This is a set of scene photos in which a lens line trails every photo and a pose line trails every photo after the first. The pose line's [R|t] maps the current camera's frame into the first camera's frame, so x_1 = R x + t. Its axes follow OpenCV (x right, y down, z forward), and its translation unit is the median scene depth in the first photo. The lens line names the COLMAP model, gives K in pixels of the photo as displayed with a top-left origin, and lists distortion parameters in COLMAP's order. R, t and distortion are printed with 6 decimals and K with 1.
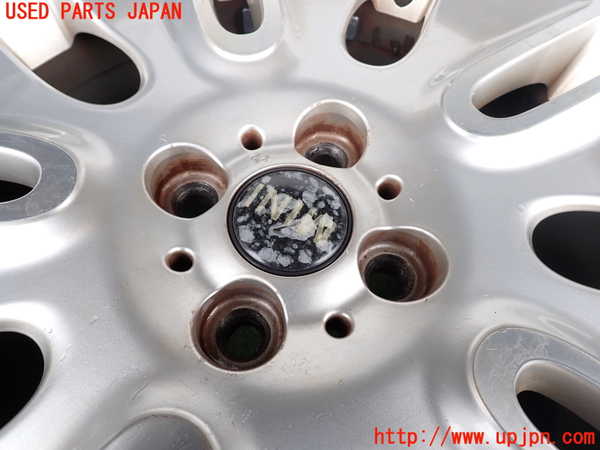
lens RADIAL K [[438.7, 0, 302.5], [0, 438.7, 227.2], [0, 0, 1]] dist [0.016077, -0.001429]
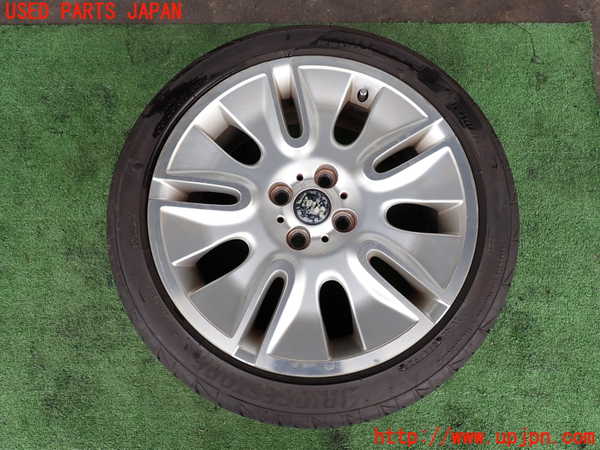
lens RADIAL K [[438.7, 0, 302.6], [0, 438.7, 225.7], [0, 0, 1]] dist [0.016077, -0.001429]
pose [[0.998114, 0.018147, -0.058640, 0.098950], [-0.000923, 0.959629, 0.281267, -0.832420], [0.061376, -0.280683, 0.957836, -2.268424]]
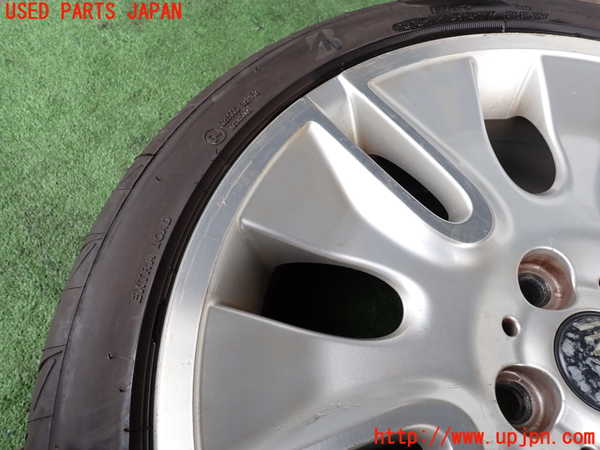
lens RADIAL K [[438.7, 0, 301.4], [0, 438.7, 226.9], [0, 0, 1]] dist [0.016077, -0.001429]
pose [[0.699232, 0.625817, -0.345583, -0.437411], [-0.630169, 0.767831, 0.115420, 0.085218], [0.337581, 0.137070, 0.931263, -0.503999]]
